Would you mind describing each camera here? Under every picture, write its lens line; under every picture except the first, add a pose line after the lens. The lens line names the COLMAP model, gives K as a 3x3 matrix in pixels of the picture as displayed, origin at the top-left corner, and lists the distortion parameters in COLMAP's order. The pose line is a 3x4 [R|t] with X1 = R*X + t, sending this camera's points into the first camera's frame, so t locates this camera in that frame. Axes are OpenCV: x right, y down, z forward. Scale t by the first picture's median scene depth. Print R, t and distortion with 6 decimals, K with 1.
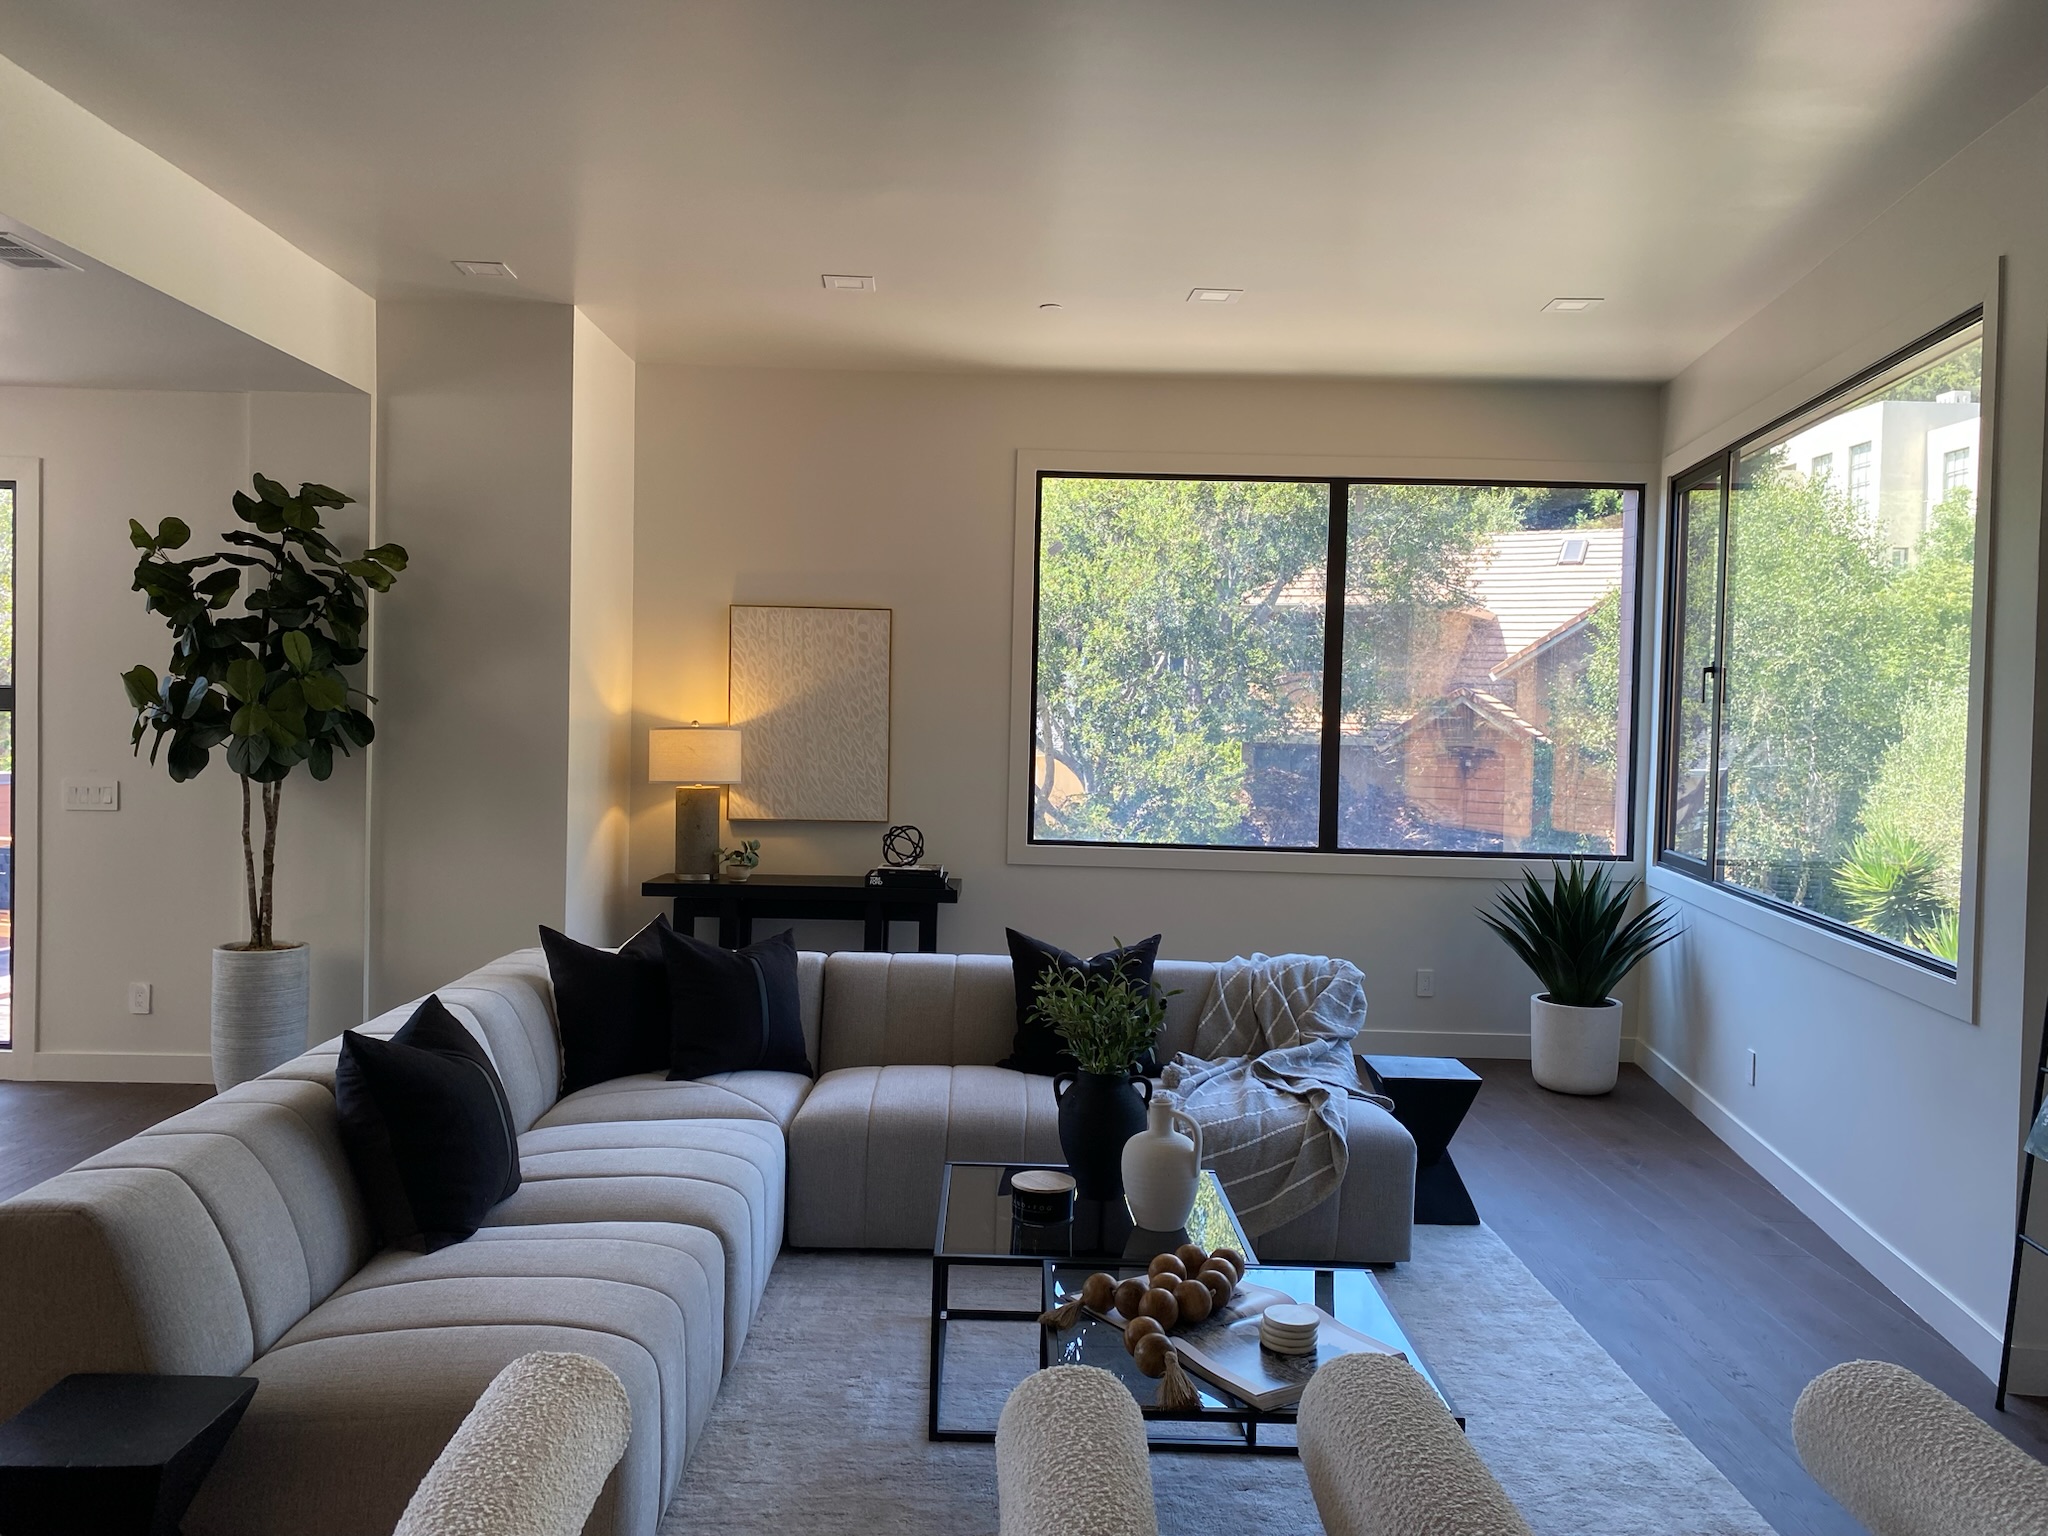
lens RADIAL K [[1561.2, 0, 1012.7], [0, 1561.2, 744.3], [0, 0, 1]] dist [0.062182, -0.084907]
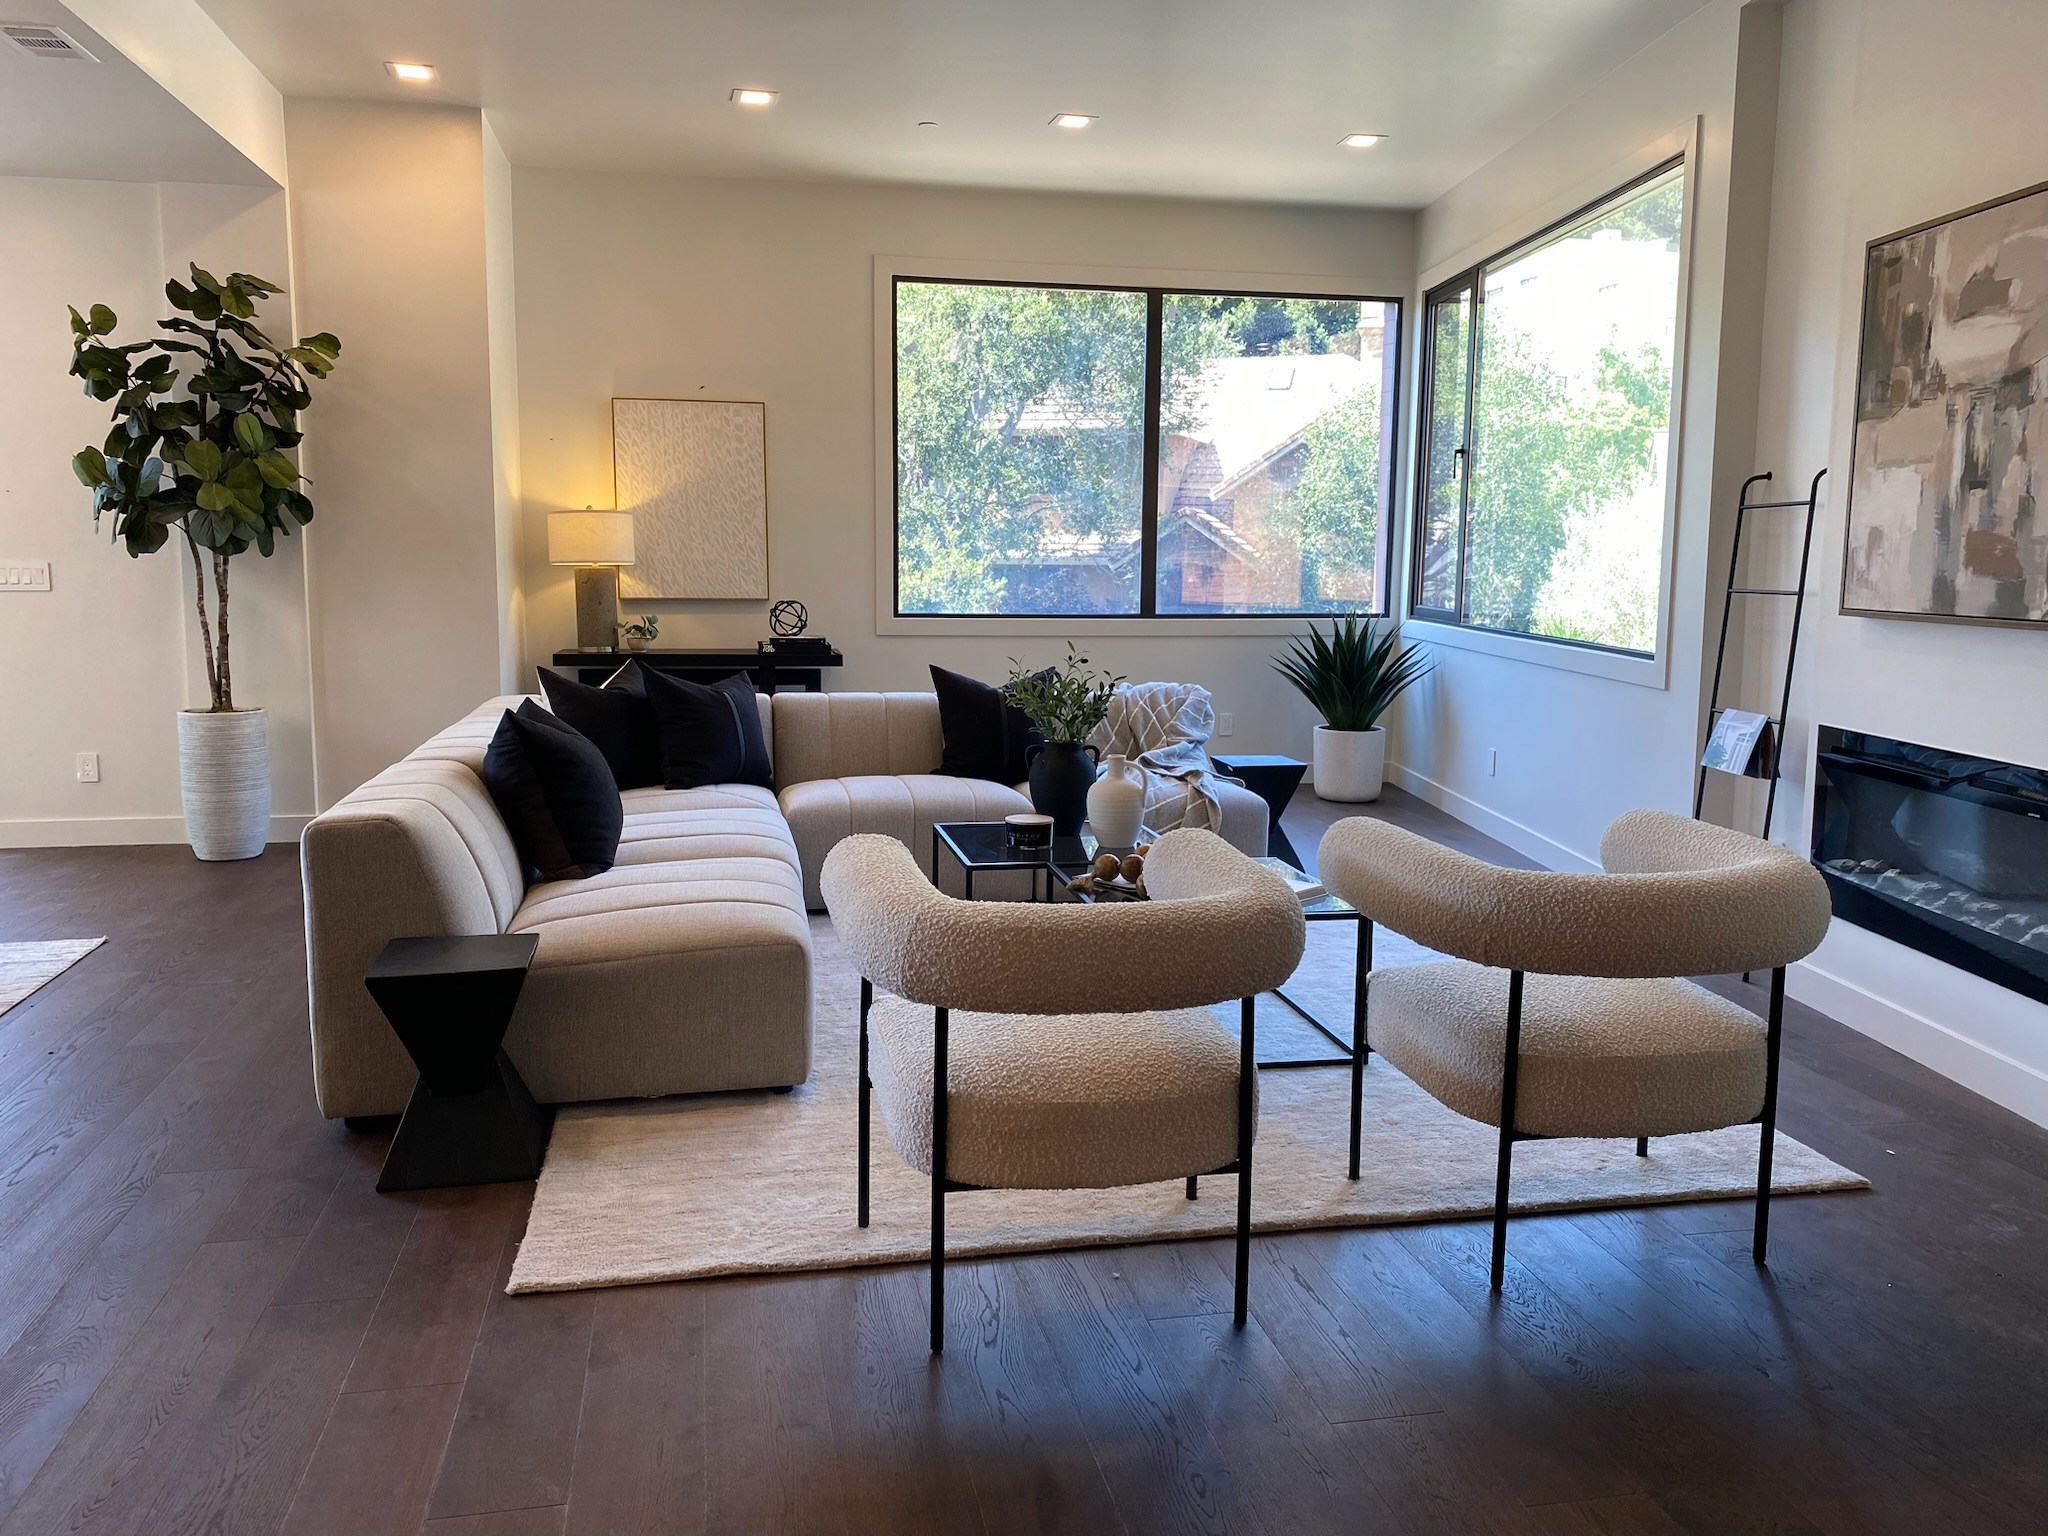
lens RADIAL K [[1561.2, 0, 1024.3], [0, 1561.2, 749.3], [0, 0, 1]] dist [0.062182, -0.084907]
pose [[0.981641, -0.038738, 0.186764, -0.137694], [0.018246, 0.993740, 0.110218, 0.045028], [-0.189864, -0.104787, 0.976202, -0.168738]]
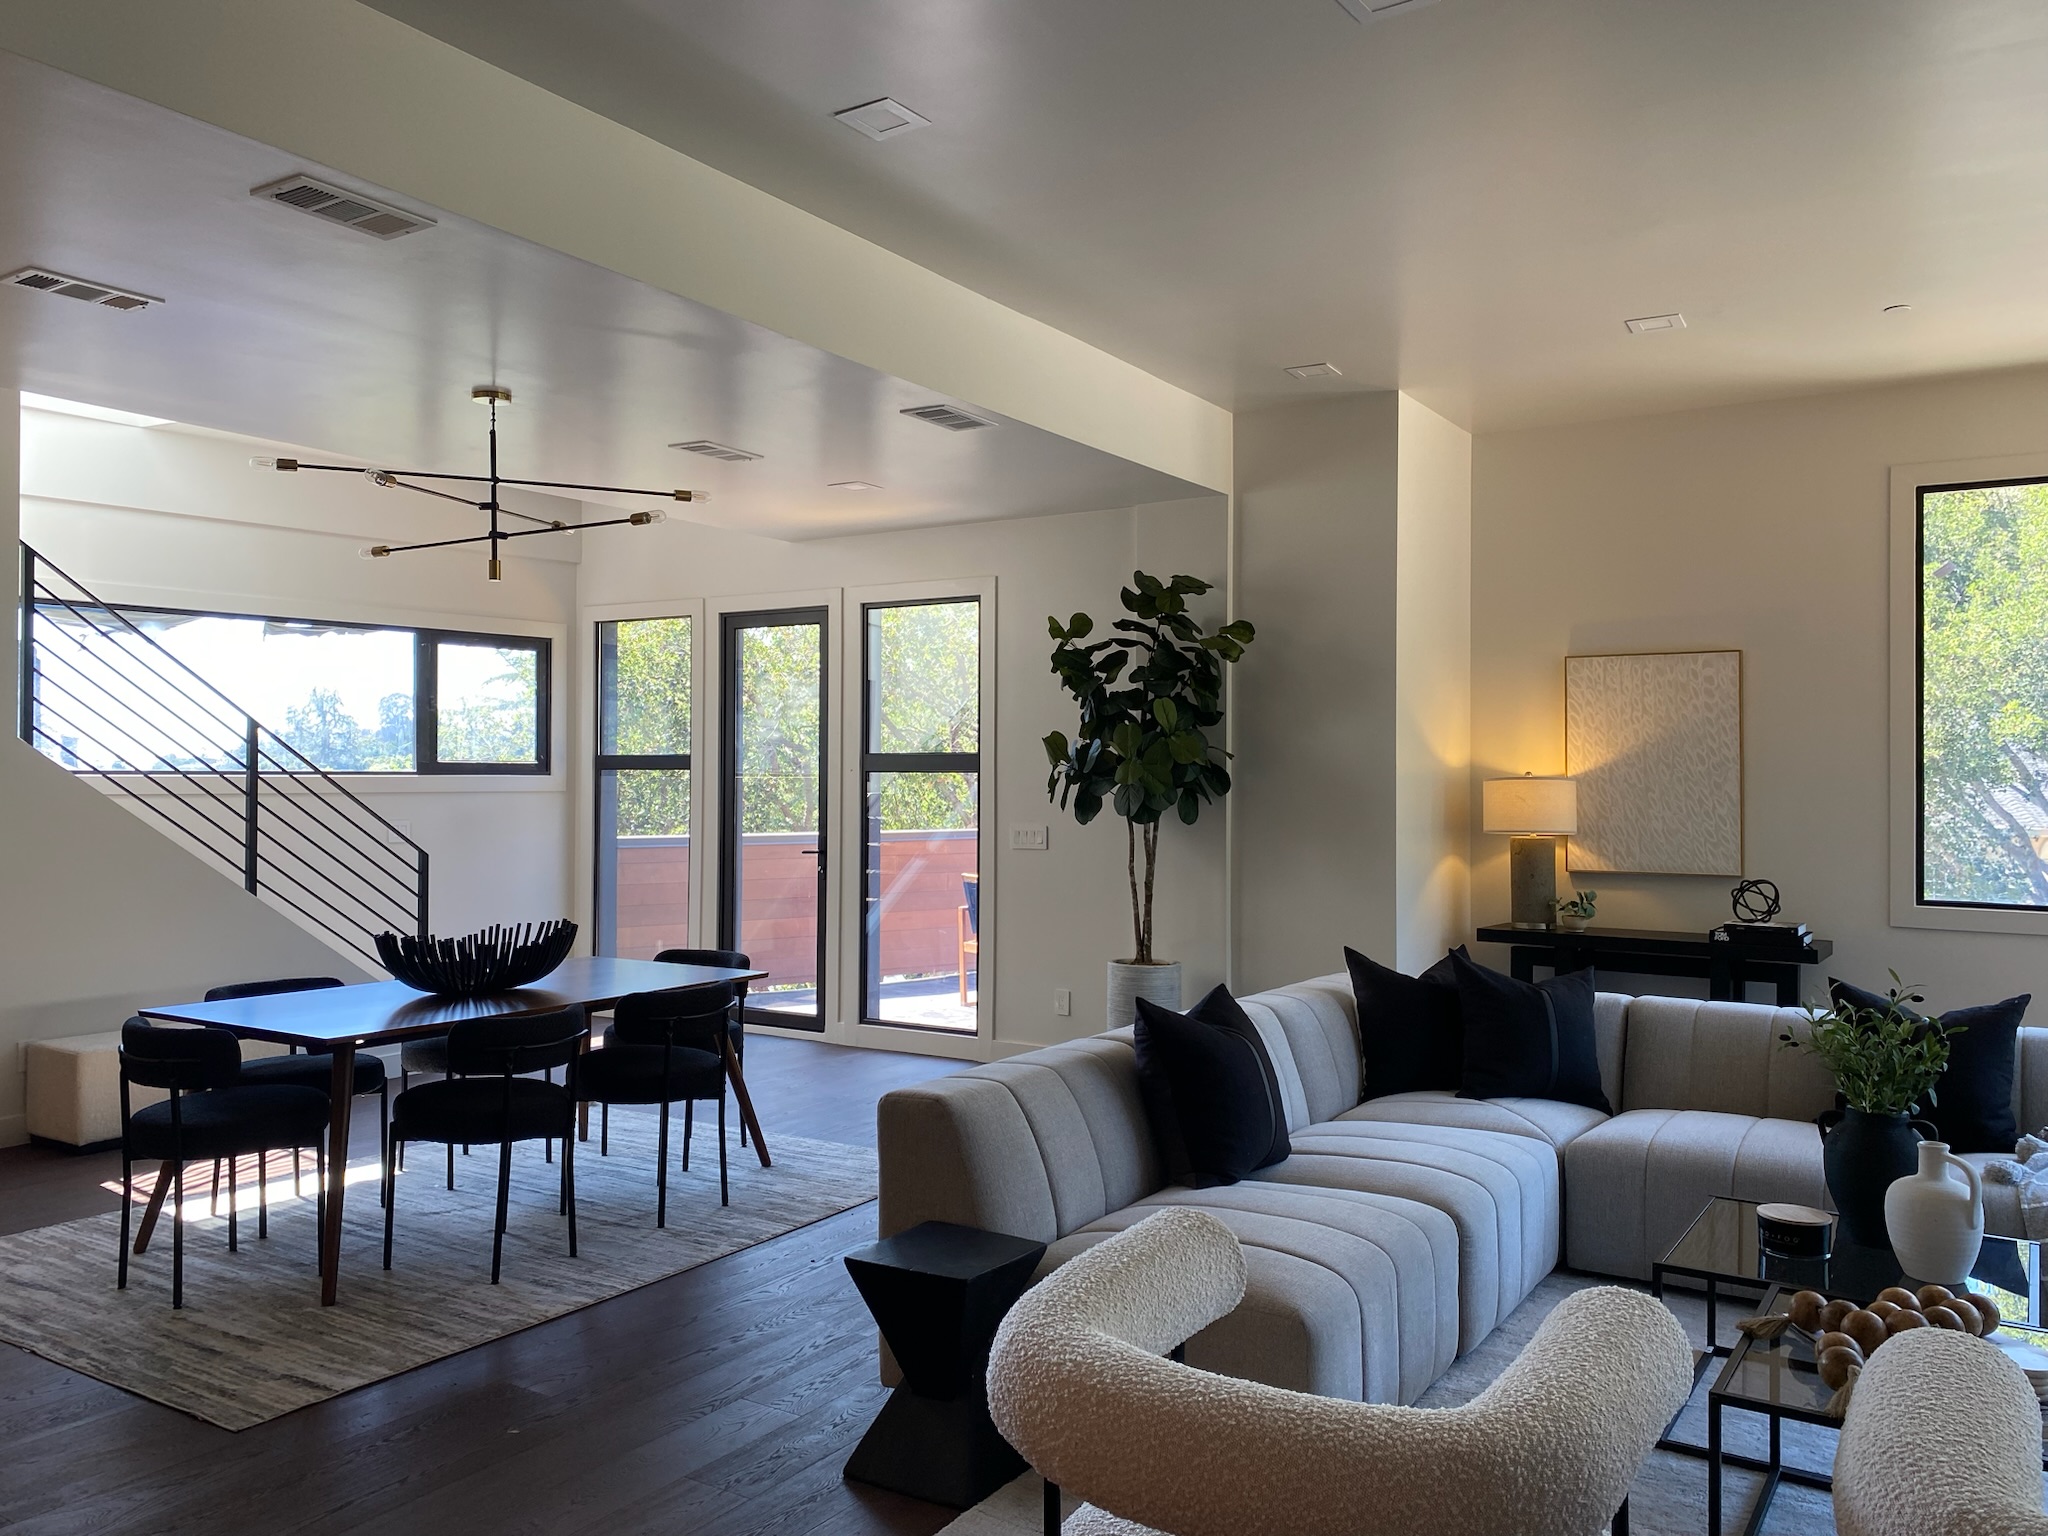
lens RADIAL K [[1561.2, 0, 1003.5], [0, 1561.2, 755.5], [0, 0, 1]] dist [0.062182, -0.084907]
pose [[0.830530, -0.026342, -0.556351, 0.098520], [0.000168, 0.998893, -0.047045, 0.026443], [0.556974, 0.038979, 0.829615, -0.049165]]
